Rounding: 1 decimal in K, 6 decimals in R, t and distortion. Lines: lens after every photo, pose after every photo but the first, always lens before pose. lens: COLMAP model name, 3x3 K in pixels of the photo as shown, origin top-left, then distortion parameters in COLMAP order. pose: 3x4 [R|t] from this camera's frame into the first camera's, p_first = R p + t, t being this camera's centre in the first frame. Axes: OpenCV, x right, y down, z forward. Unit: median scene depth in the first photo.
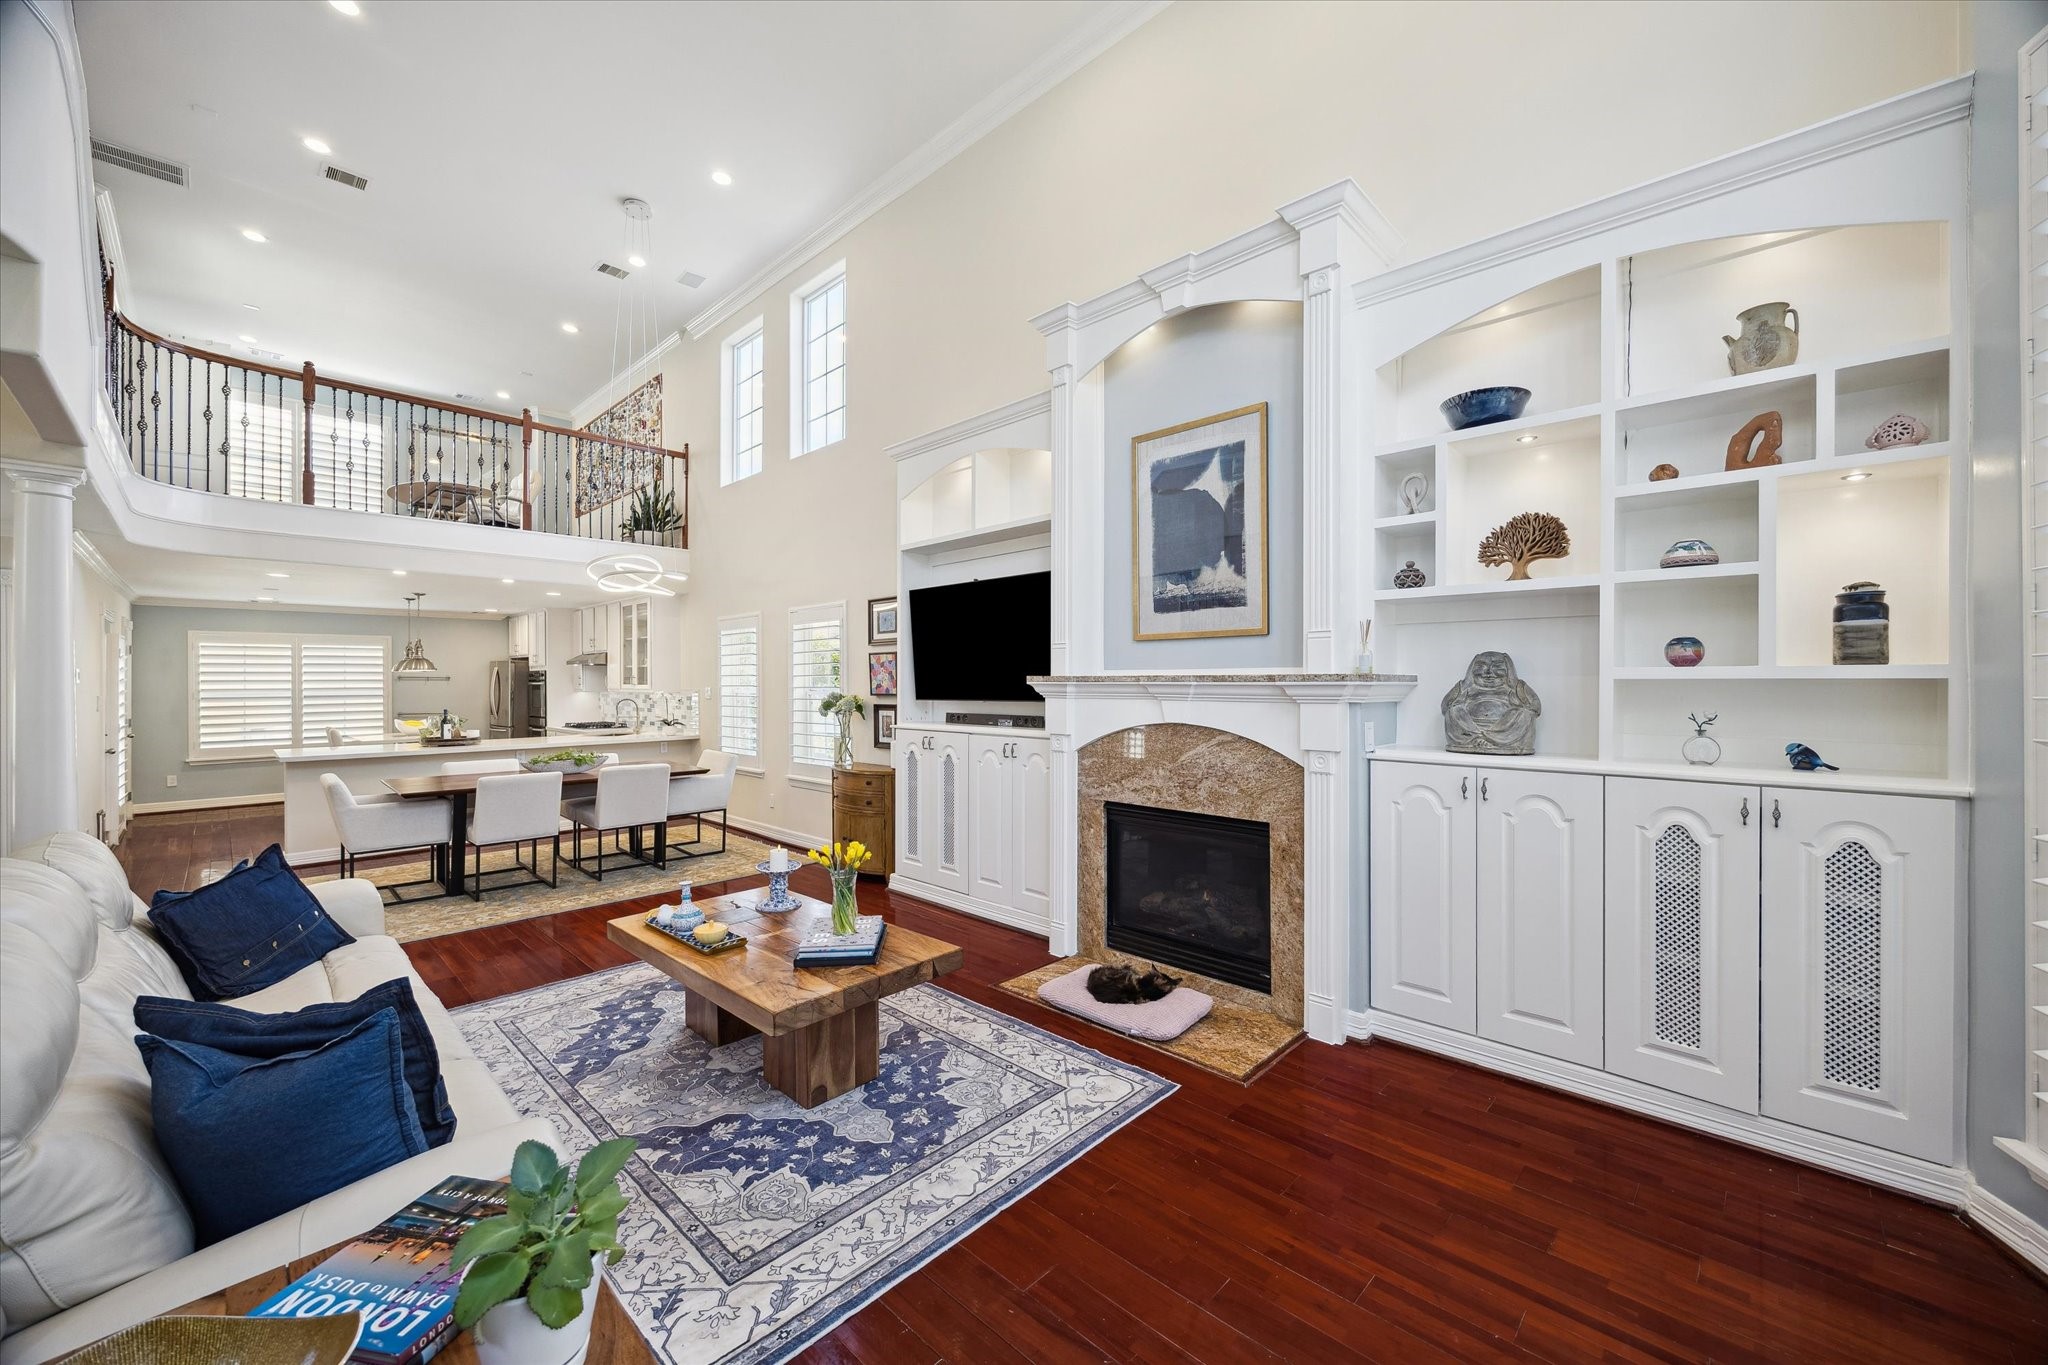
lens RADIAL K [[782.6, 0, 1032.4], [0, 782.6, 680.2], [0, 0, 1]] dist [-0.001075, 0.000133]
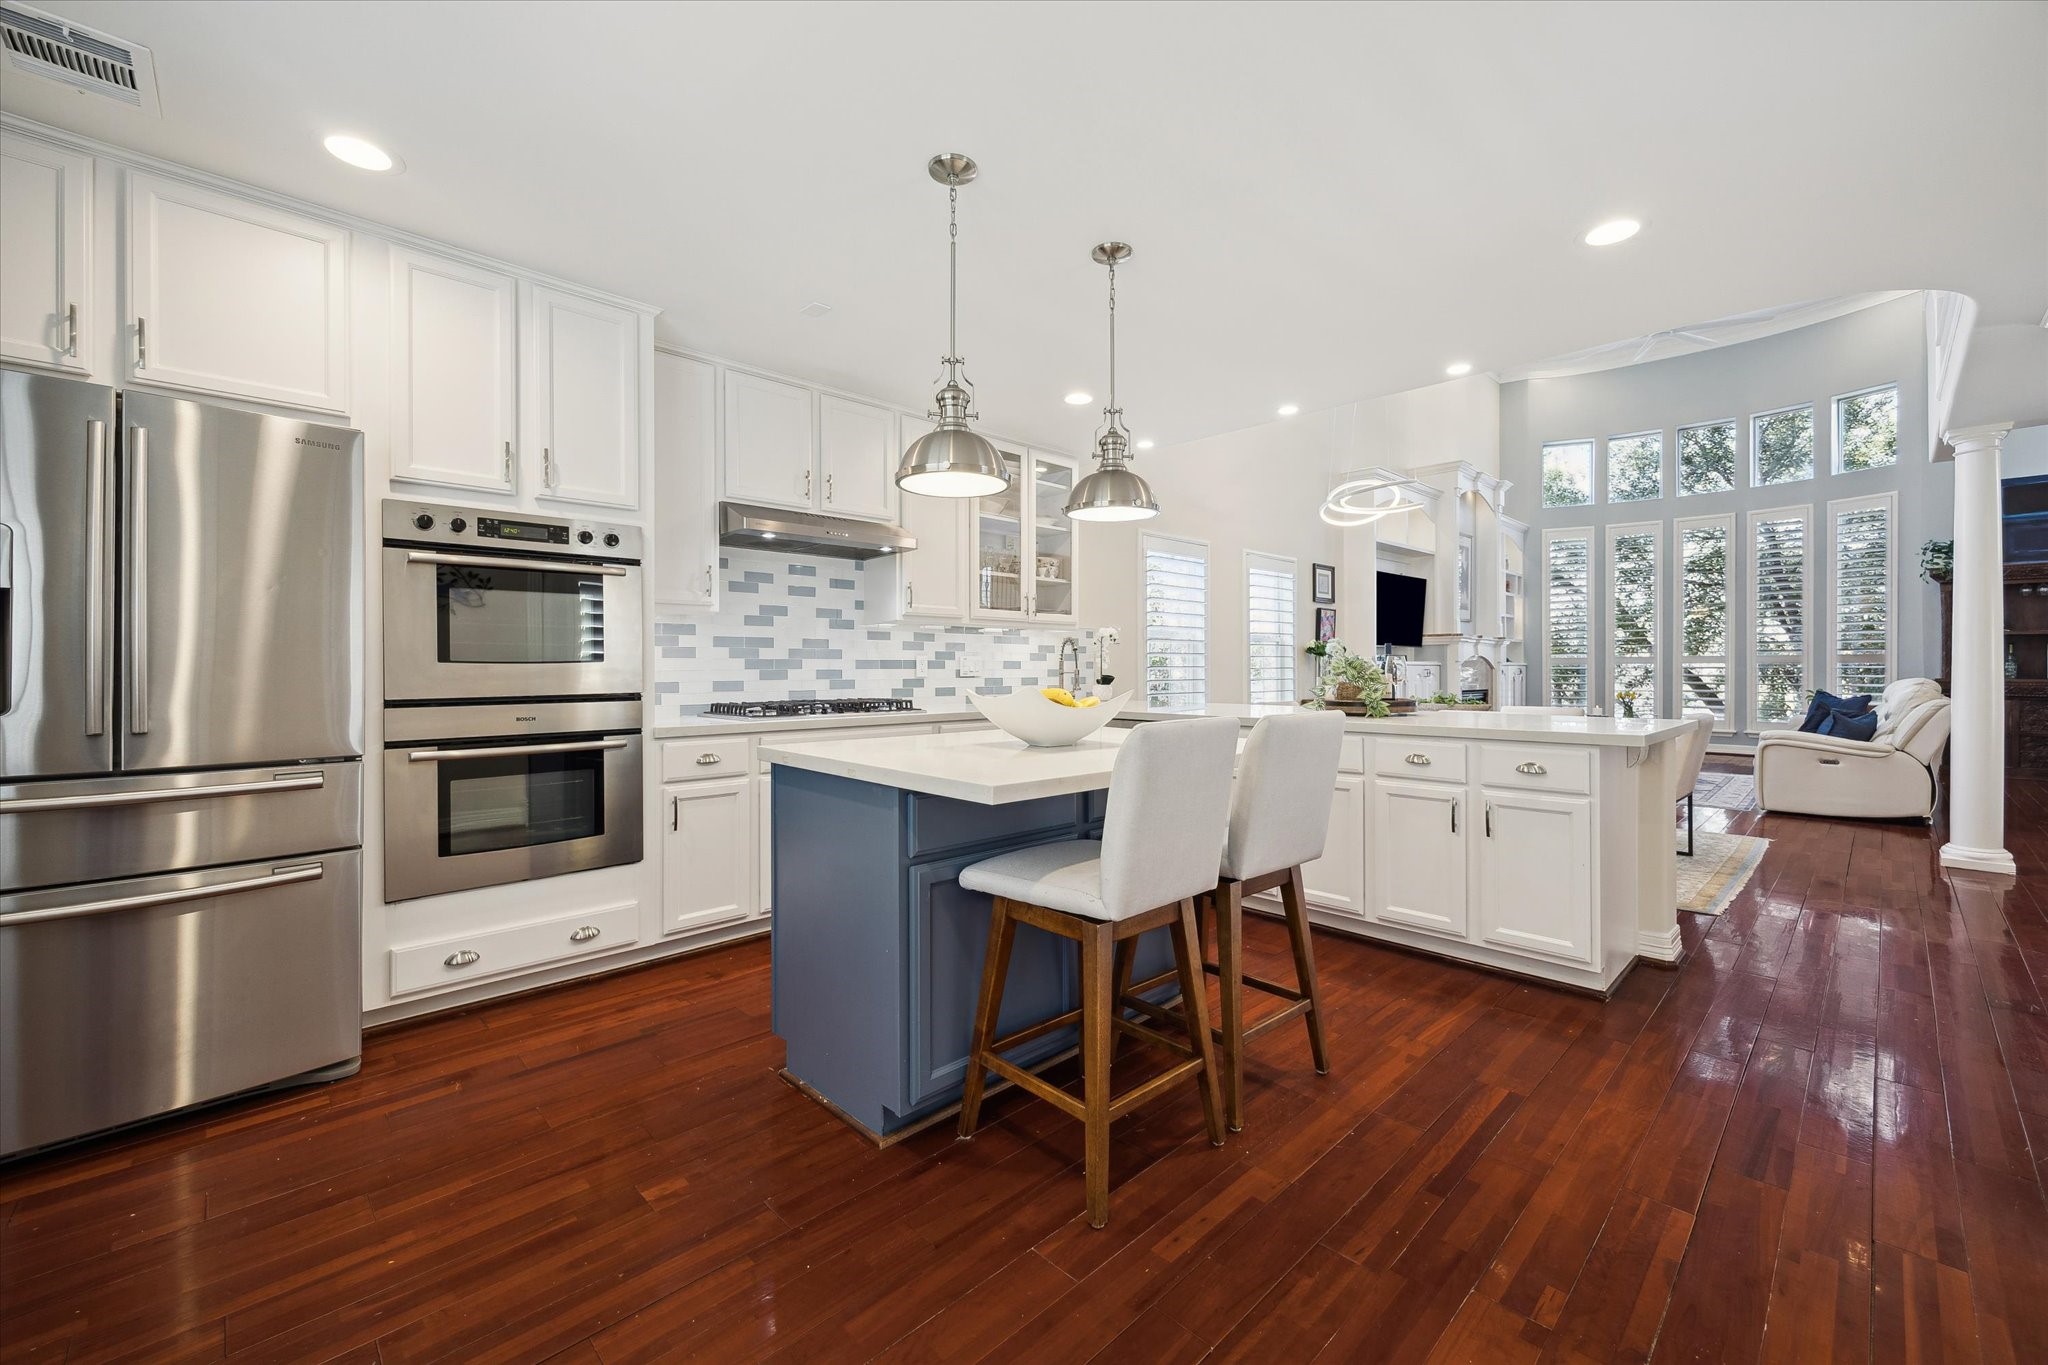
lens RADIAL K [[825.6, 0, 1023.2], [0, 825.6, 668.4], [0, 0, 1]] dist [0.000445, 0.000215]
pose [[0.042836, 0.001190, 0.999081, -2.563424], [-0.001293, 0.999999, -0.001135, 0.104967], [-0.999081, -0.001244, 0.042838, 2.391918]]
